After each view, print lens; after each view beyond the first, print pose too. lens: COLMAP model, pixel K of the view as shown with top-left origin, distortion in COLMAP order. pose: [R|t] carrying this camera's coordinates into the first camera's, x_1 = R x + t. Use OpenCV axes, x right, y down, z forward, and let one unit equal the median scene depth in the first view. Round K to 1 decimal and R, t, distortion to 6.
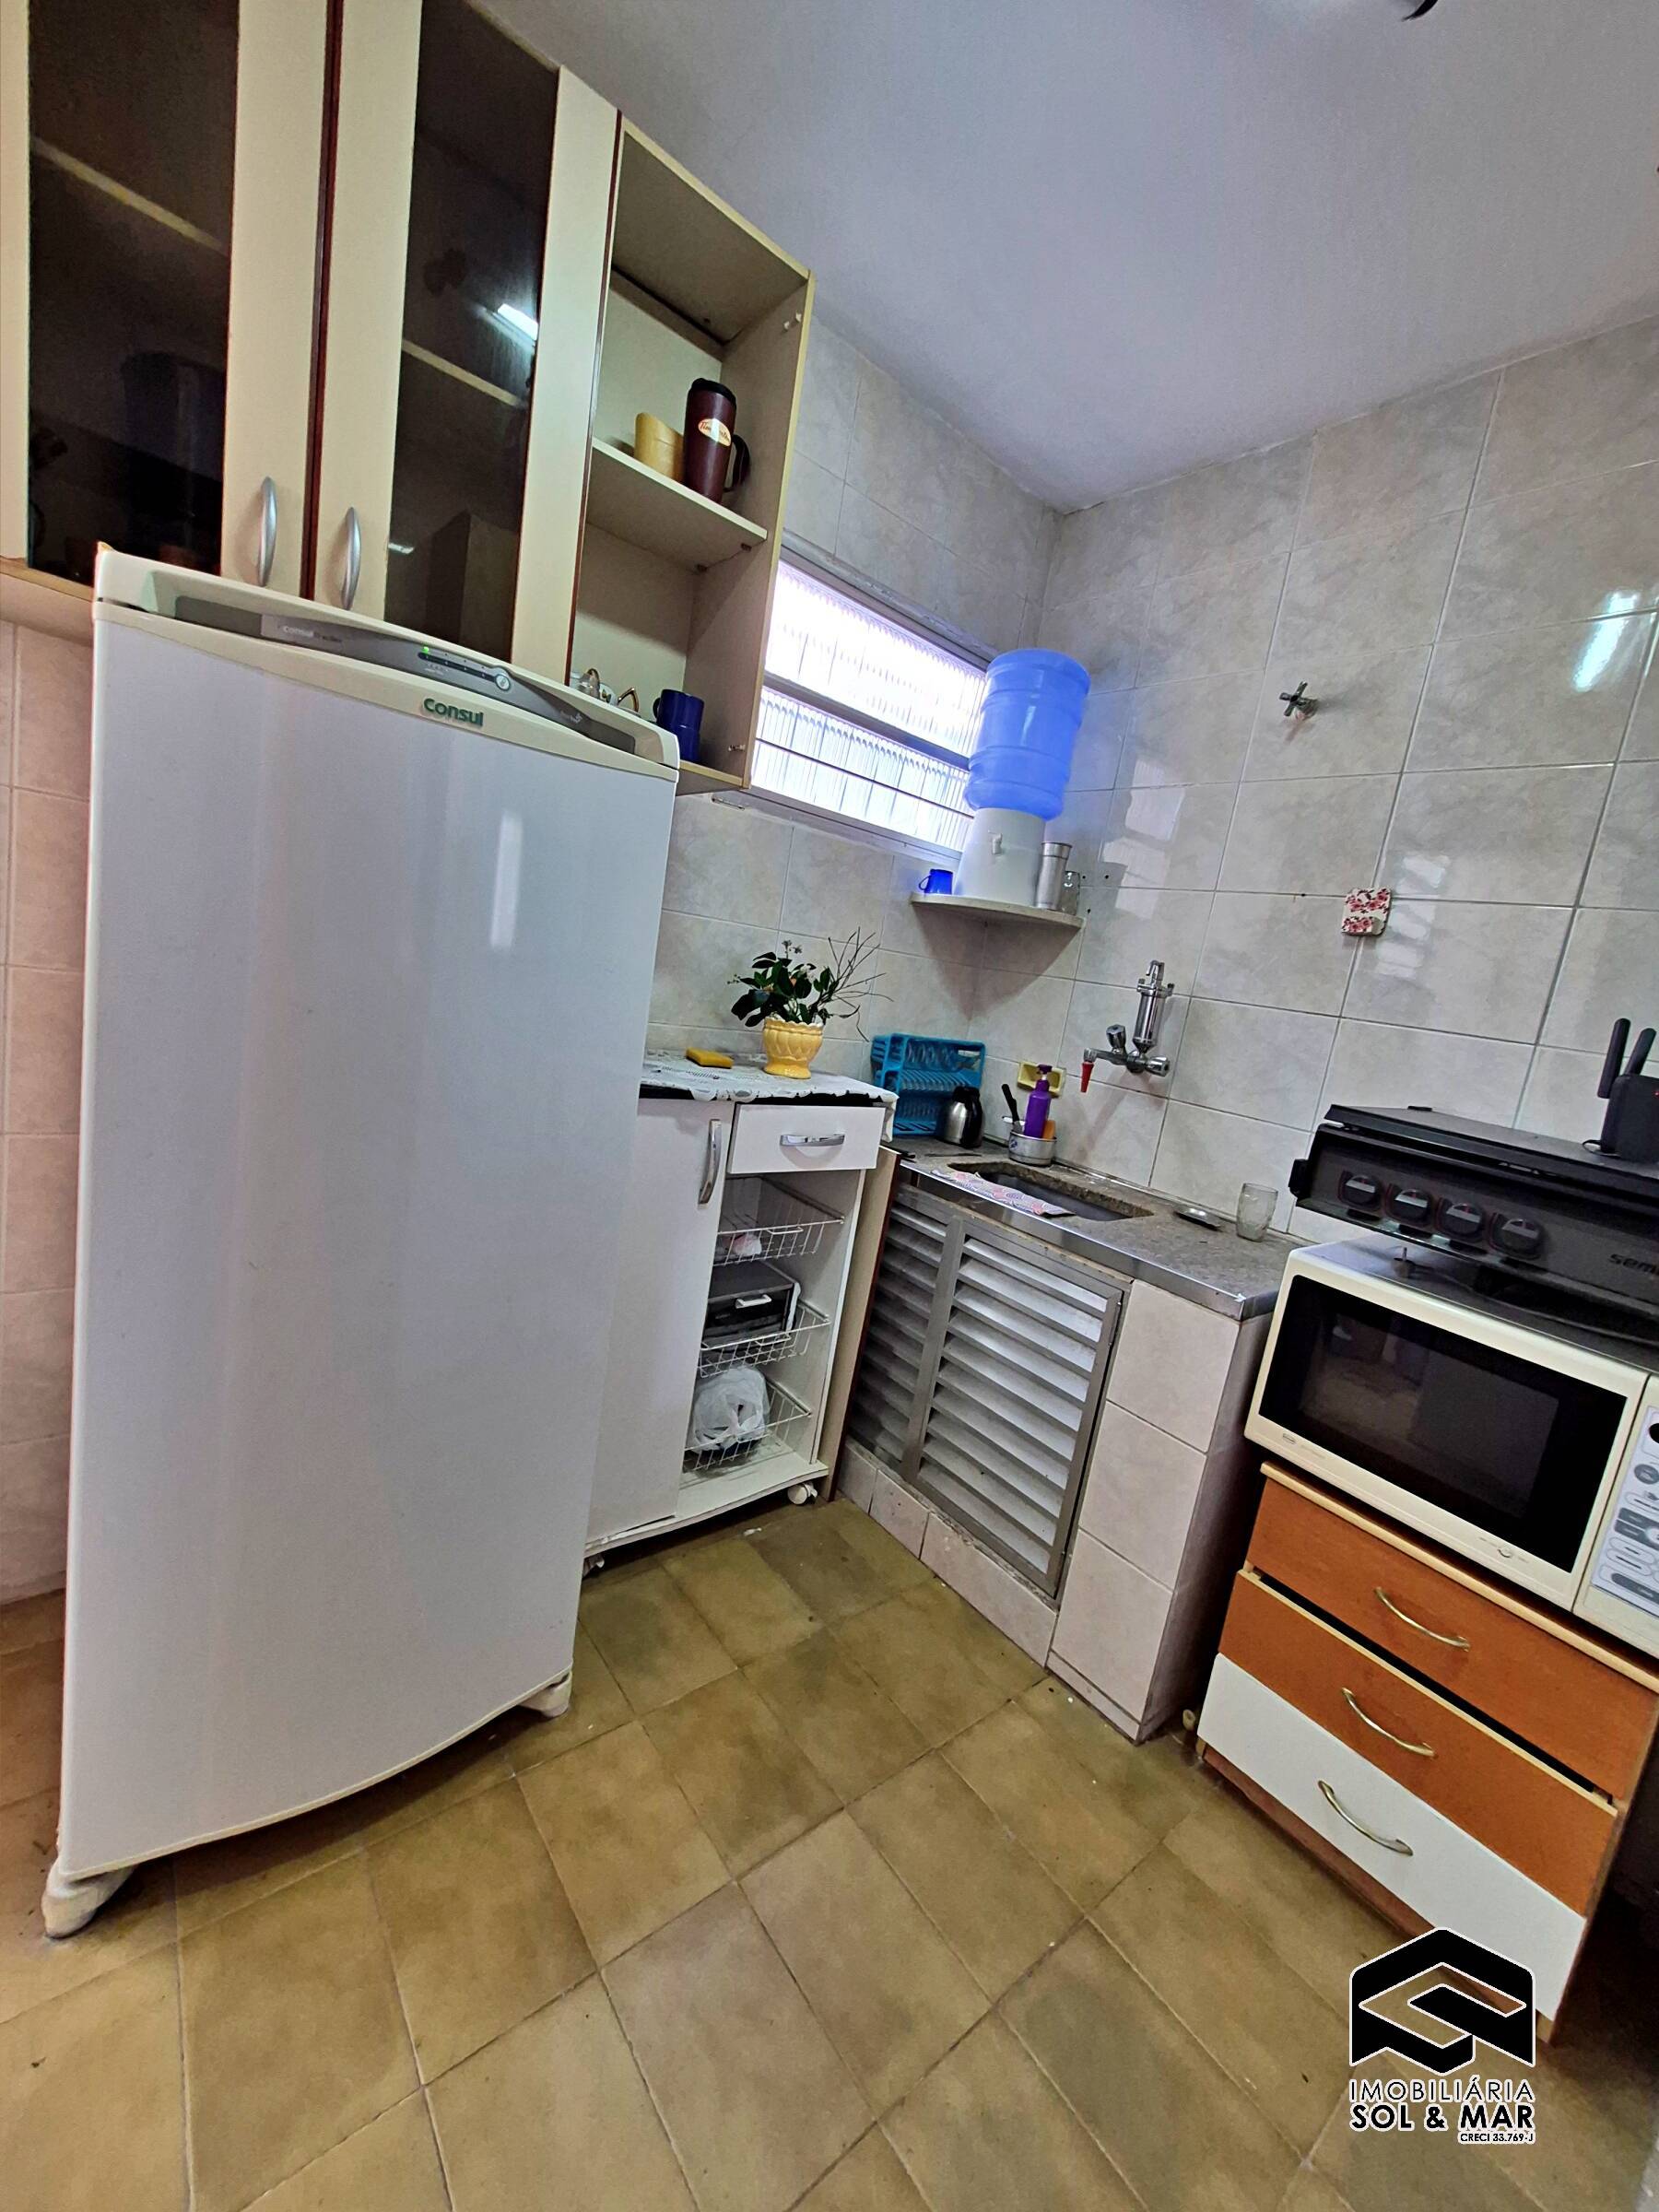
lens RADIAL K [[864.6, 0, 837.7], [0, 864.6, 1094.3], [0, 0, 1]] dist [0.003628, -0.000424]
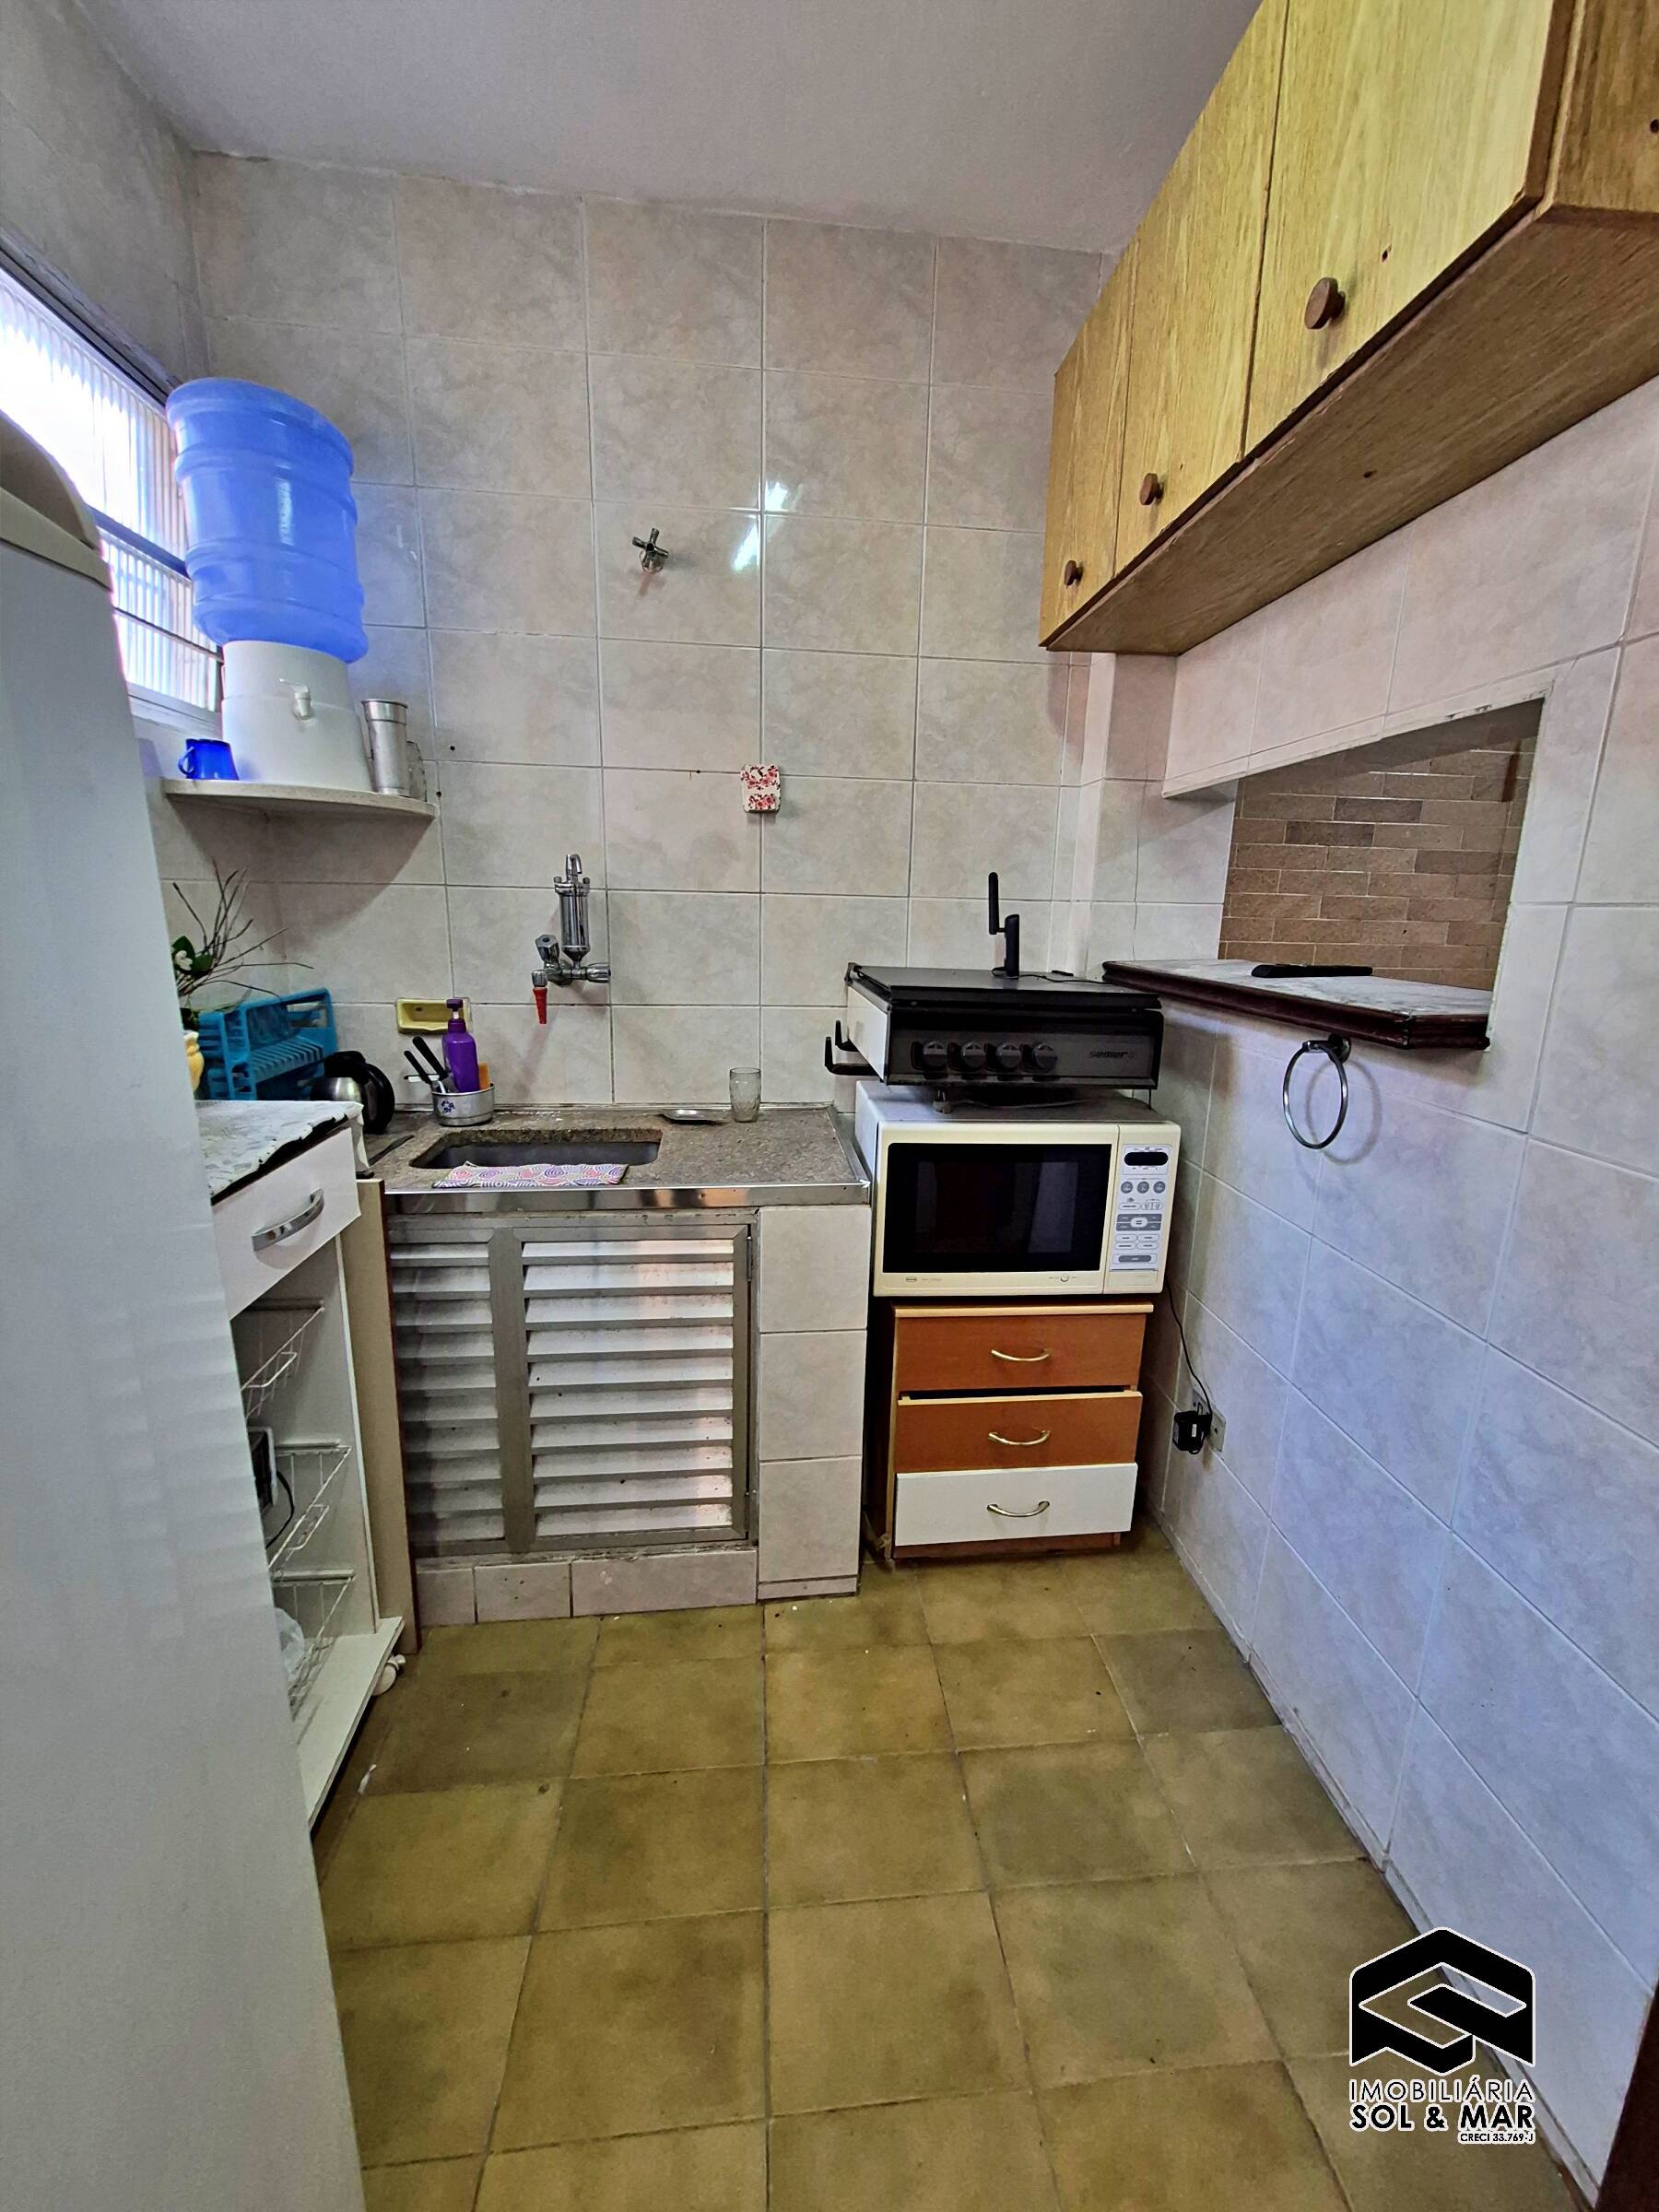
lens RADIAL K [[864.6, 0, 836.6], [0, 864.6, 1096.0], [0, 0, 1]] dist [0.003628, -0.000424]
pose [[0.550457, -0.325484, 0.768803, -0.274224], [0.189276, 0.945548, 0.264791, -0.125871], [-0.813125, -0.000240, 0.582089, 0.339433]]
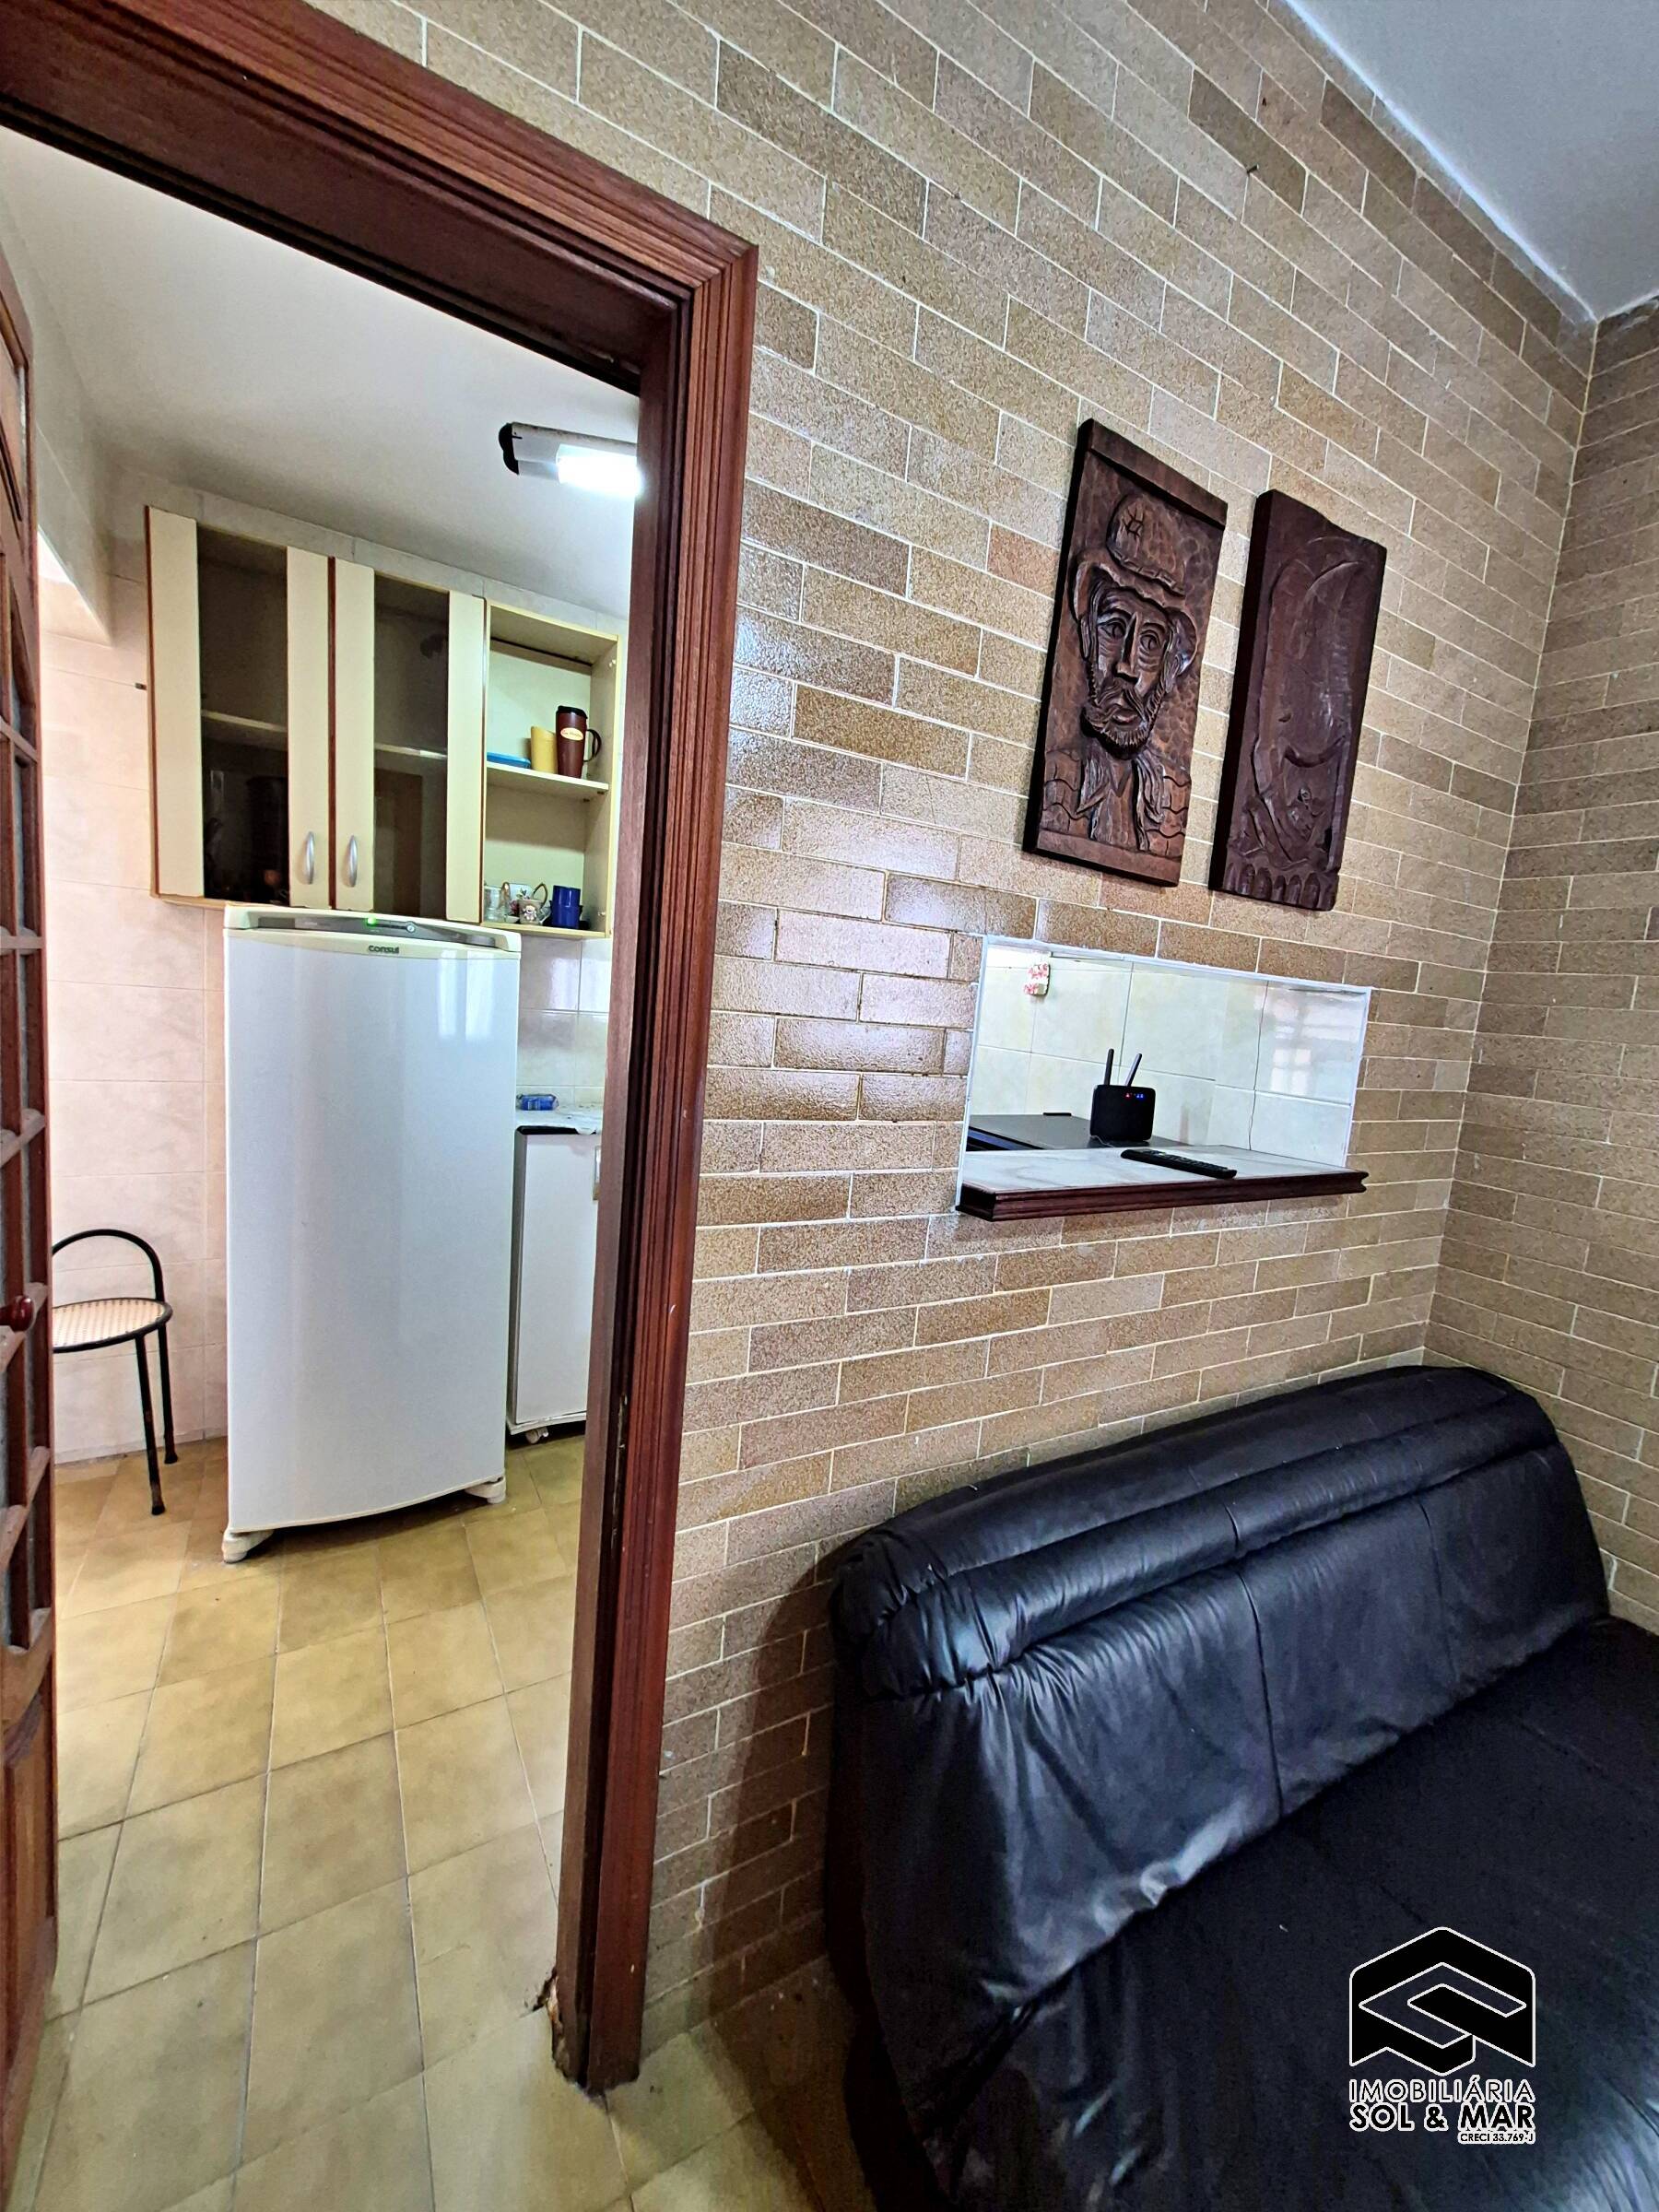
lens RADIAL K [[864.6, 0, 837.7], [0, 864.6, 1095.2], [0, 0, 1]] dist [0.003628, -0.000424]
pose [[0.984875, -0.061108, -0.162131, 0.540412], [0.053532, 0.997278, -0.050696, 0.038460], [0.164787, 0.041250, 0.985466, -0.484930]]
